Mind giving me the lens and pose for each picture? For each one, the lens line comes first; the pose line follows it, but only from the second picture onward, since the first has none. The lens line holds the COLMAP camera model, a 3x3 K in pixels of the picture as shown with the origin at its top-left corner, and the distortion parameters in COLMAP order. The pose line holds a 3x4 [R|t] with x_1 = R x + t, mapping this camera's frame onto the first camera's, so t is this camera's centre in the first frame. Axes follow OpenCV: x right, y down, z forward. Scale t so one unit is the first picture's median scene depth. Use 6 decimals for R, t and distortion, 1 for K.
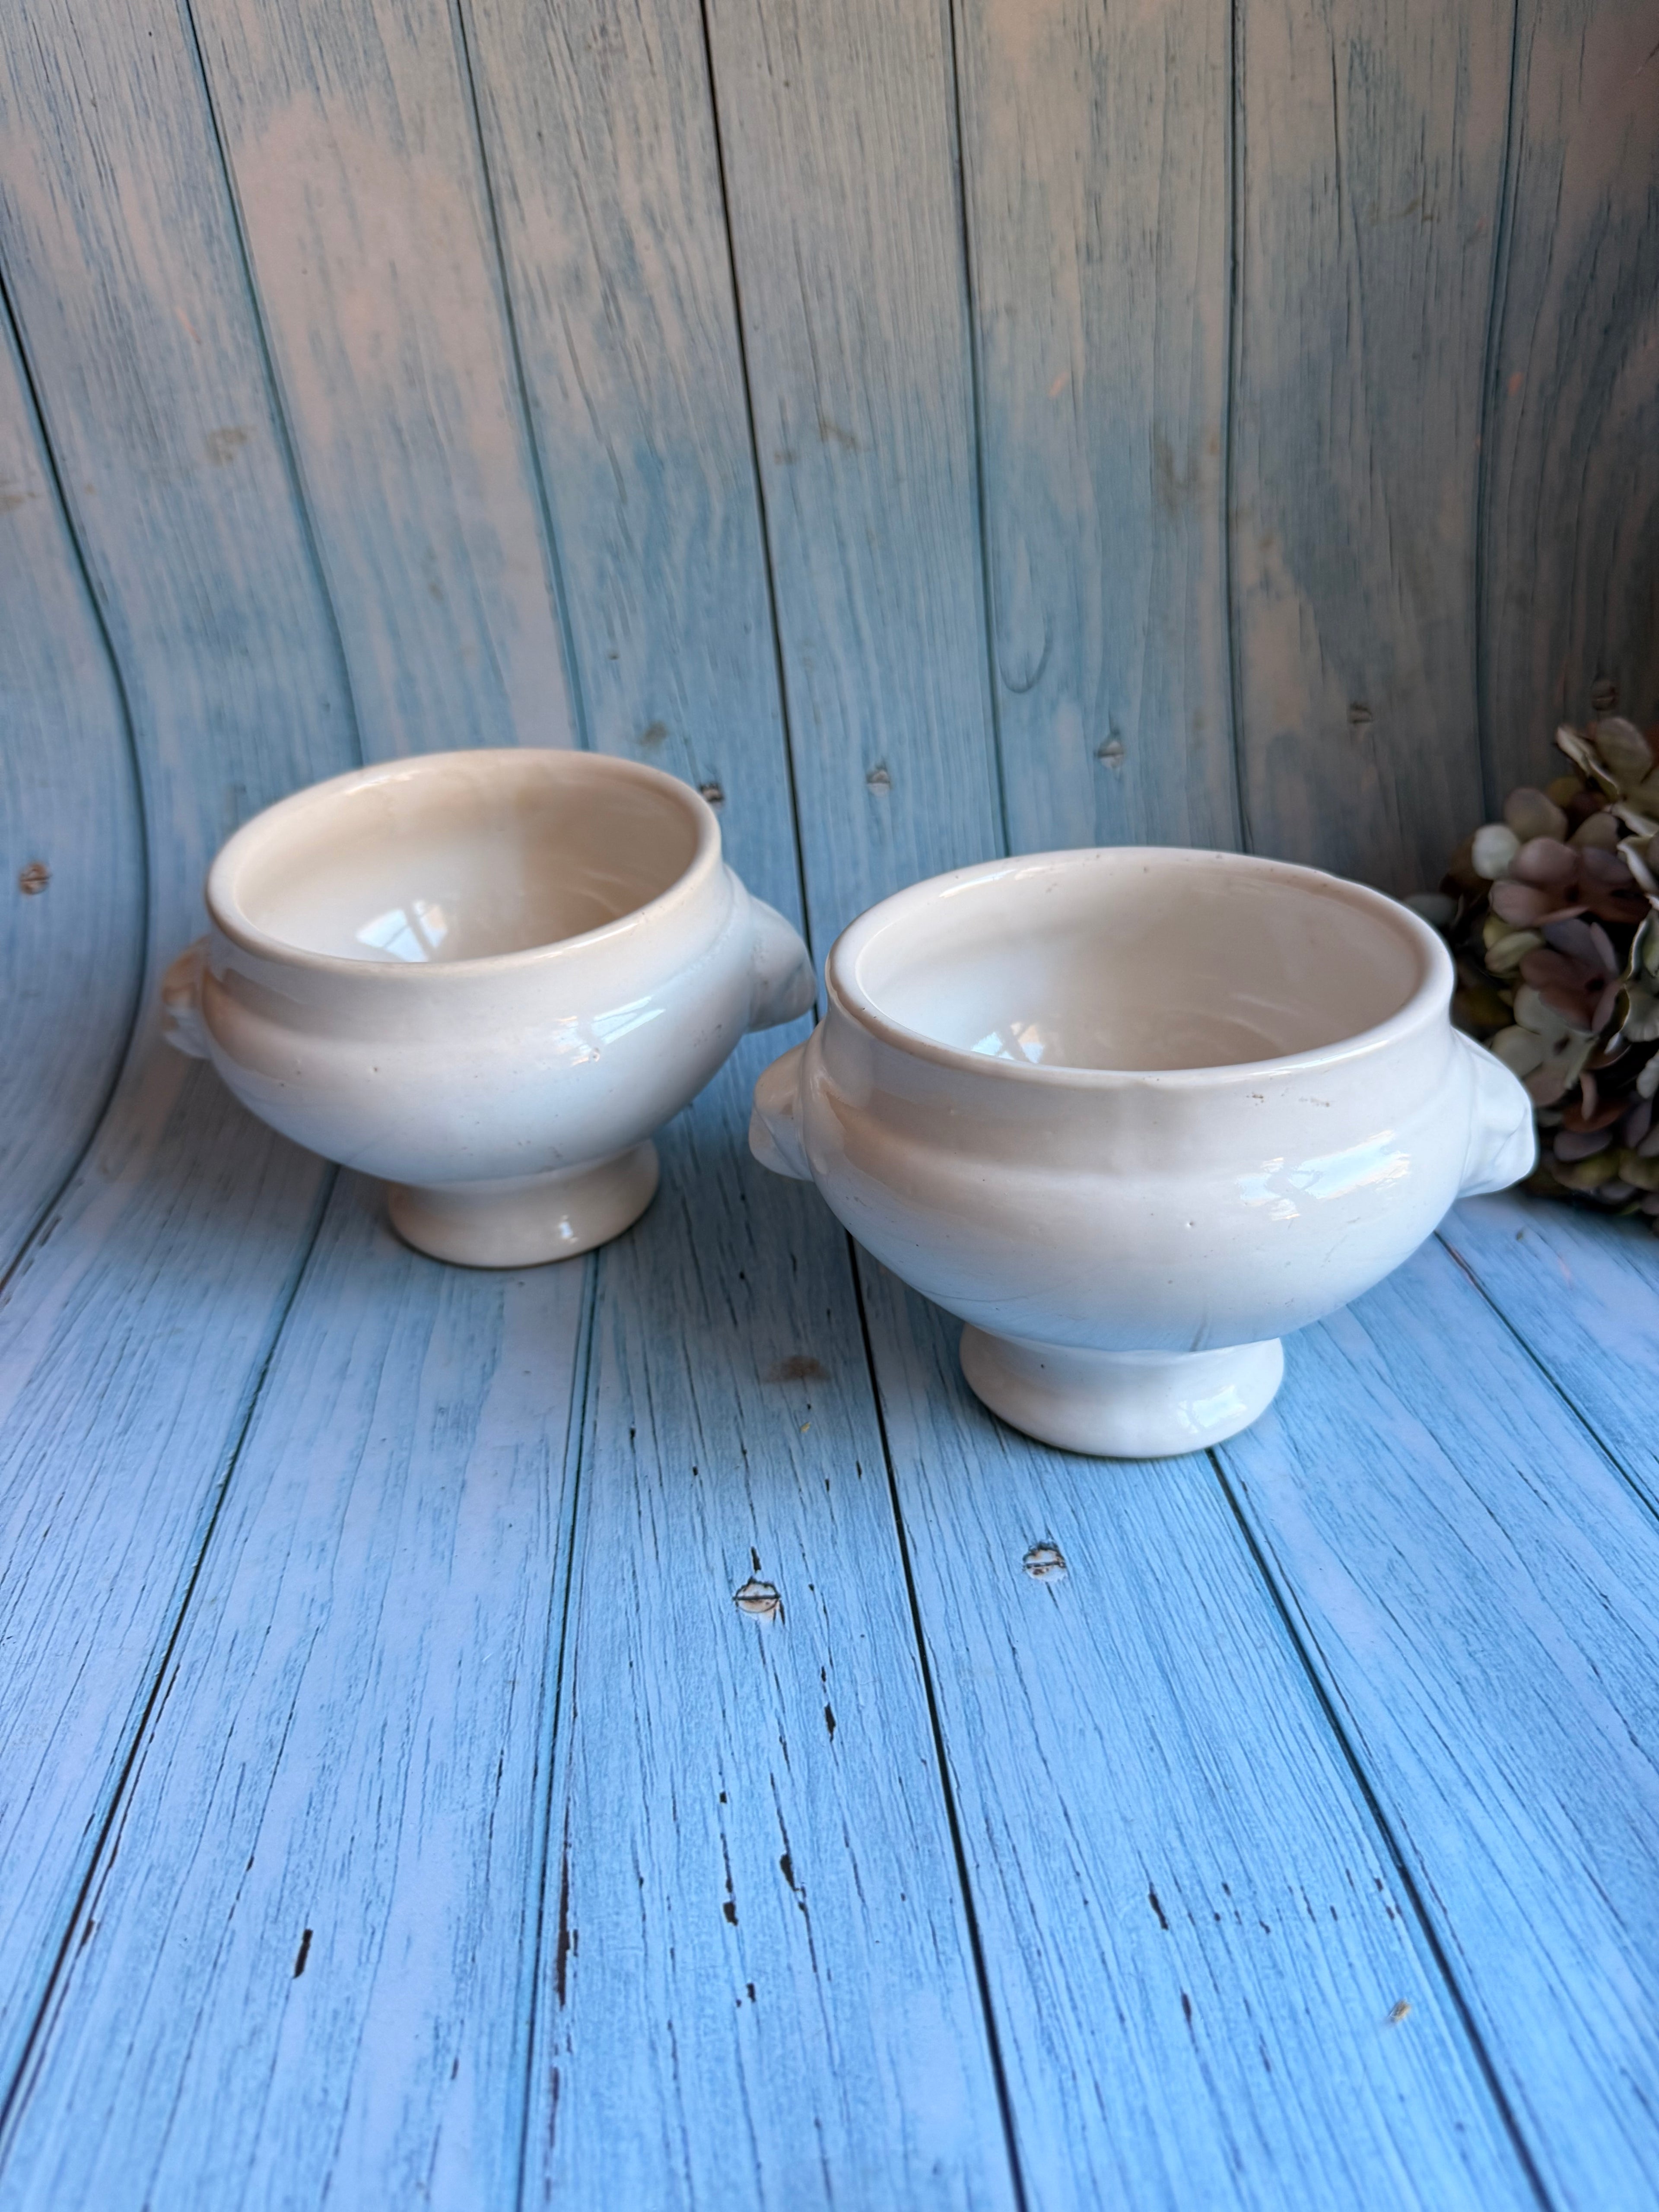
lens RADIAL K [[1751.9, 0, 799.4], [0, 1751.9, 1030.6], [0, 0, 1]] dist [0.021901, -0.005285]
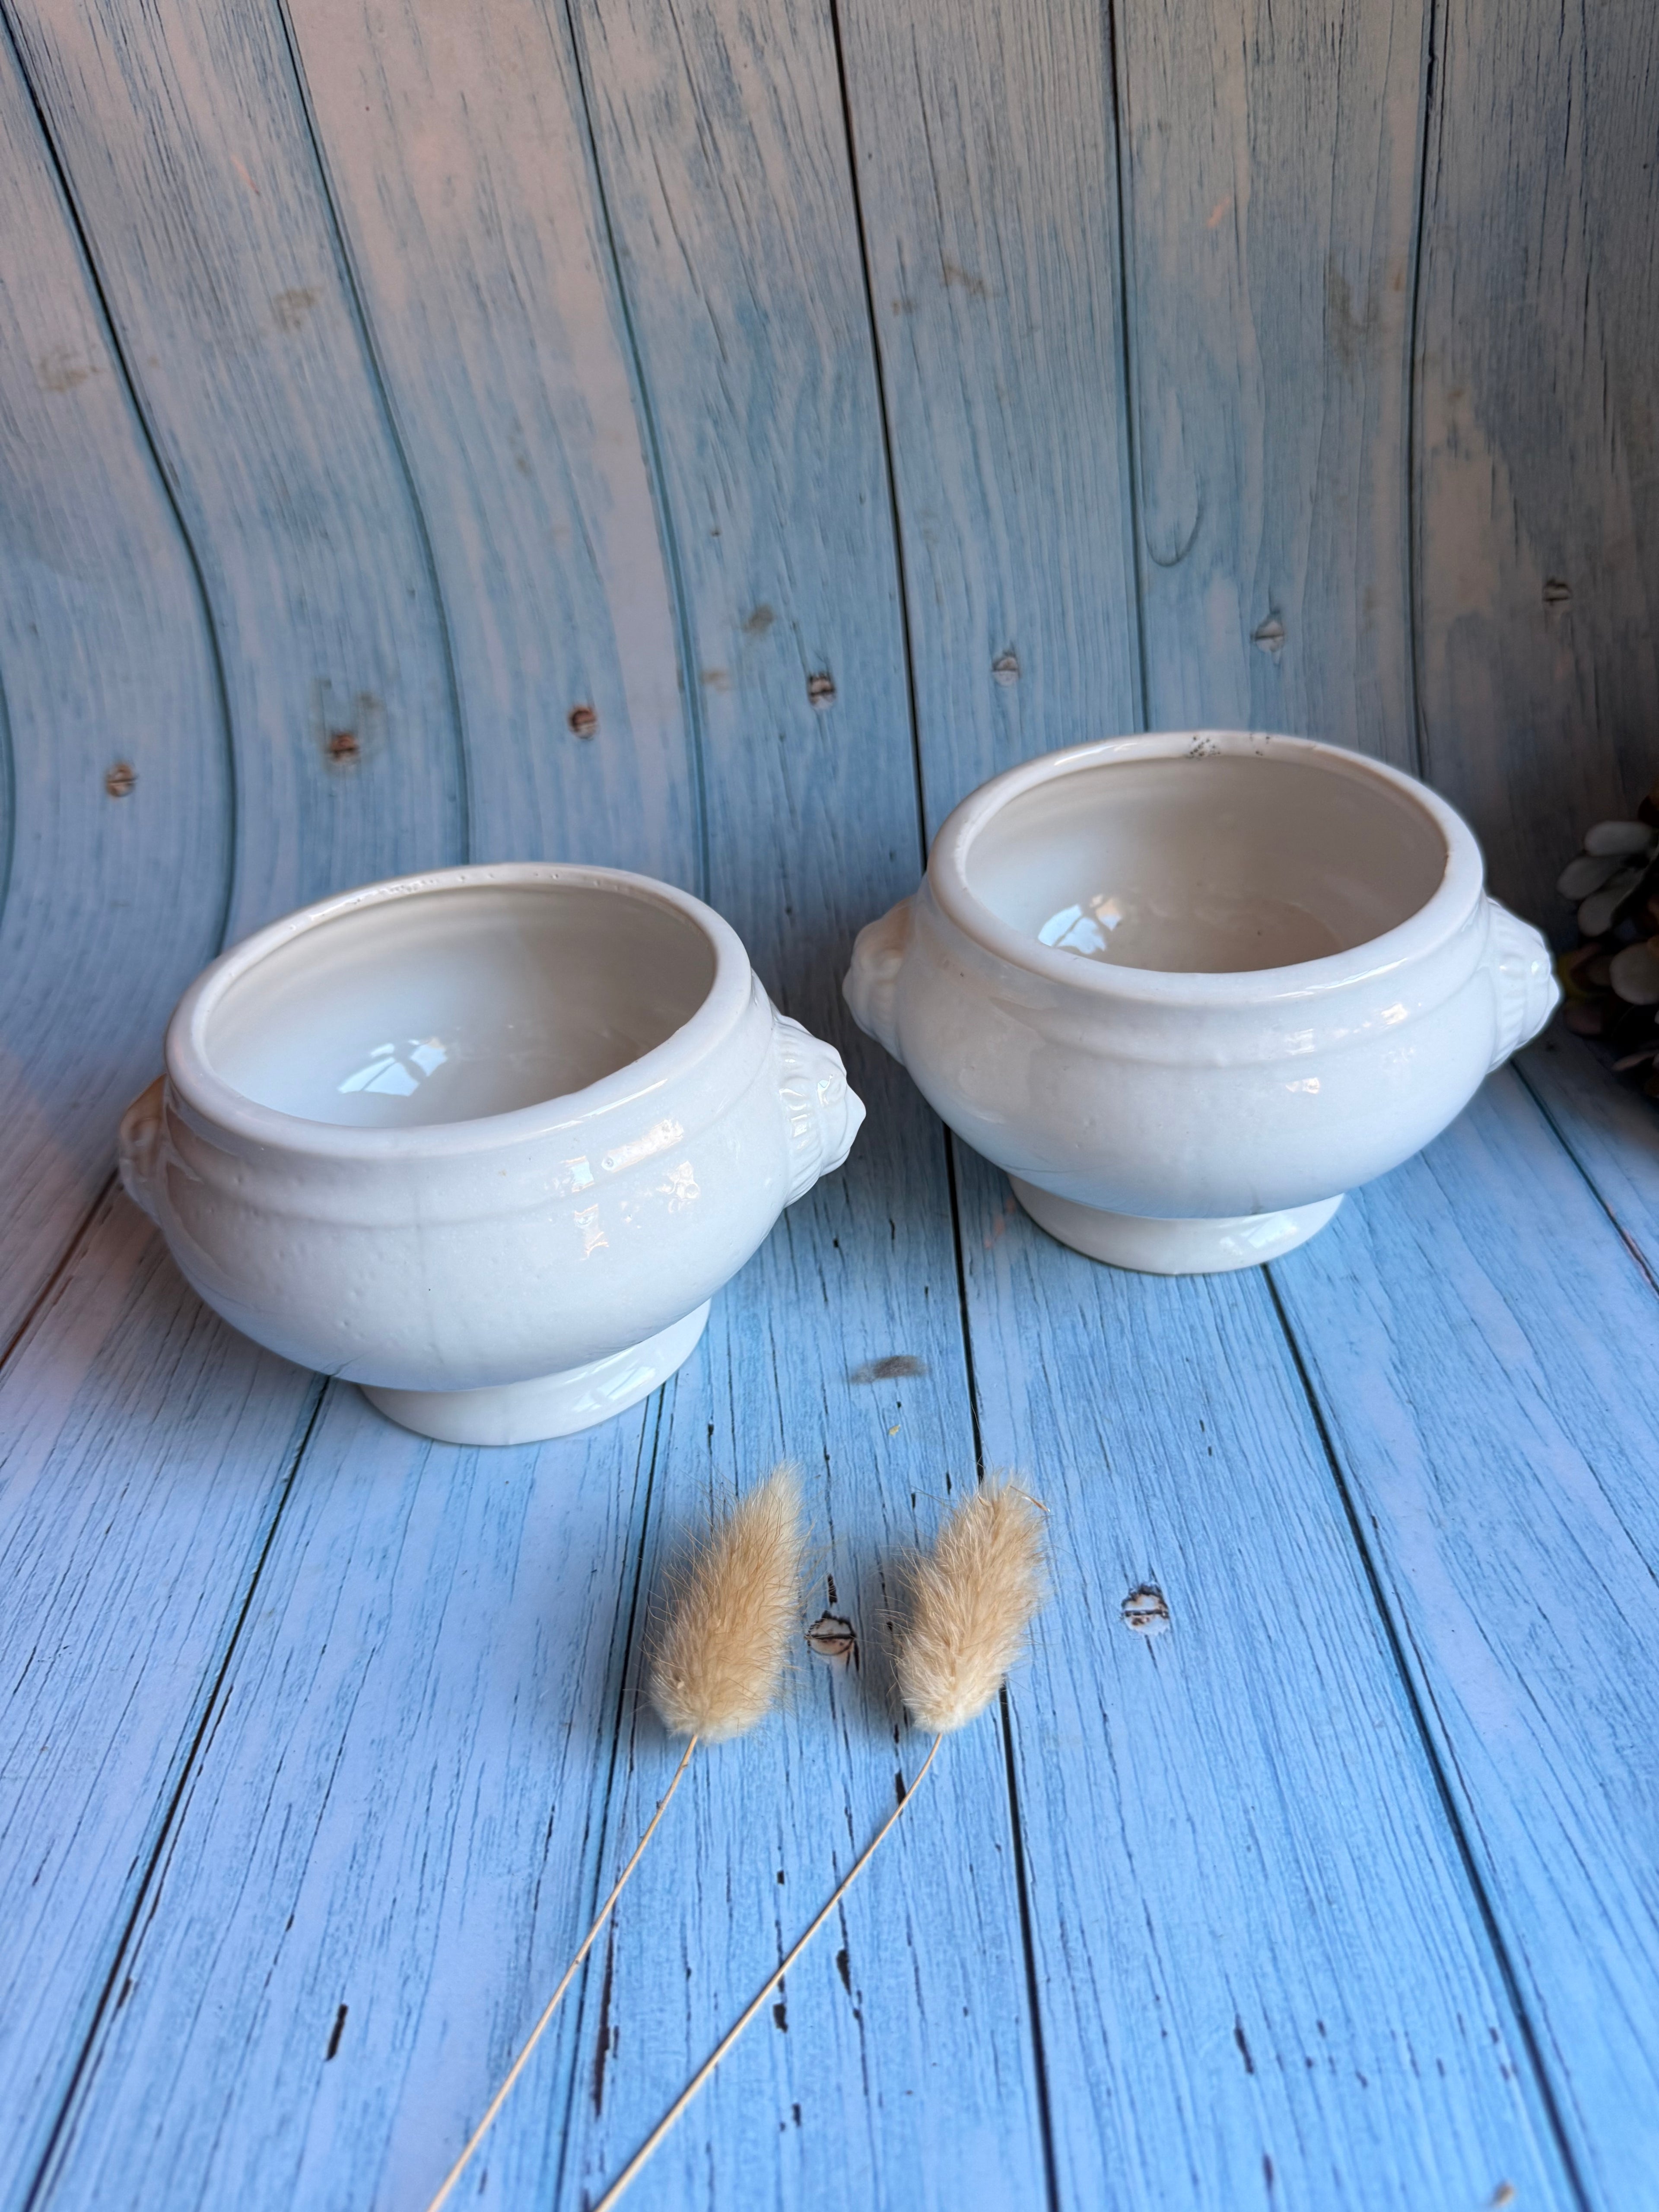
lens RADIAL K [[1751.9, 0, 809.1], [0, 1751.9, 1042.0], [0, 0, 1]] dist [0.021901, -0.005285]
pose [[0.996021, 0.011214, -0.088411, 0.047504], [-0.000255, 0.992406, 0.123001, -0.116066], [0.089119, -0.122489, 0.988460, 0.122172]]
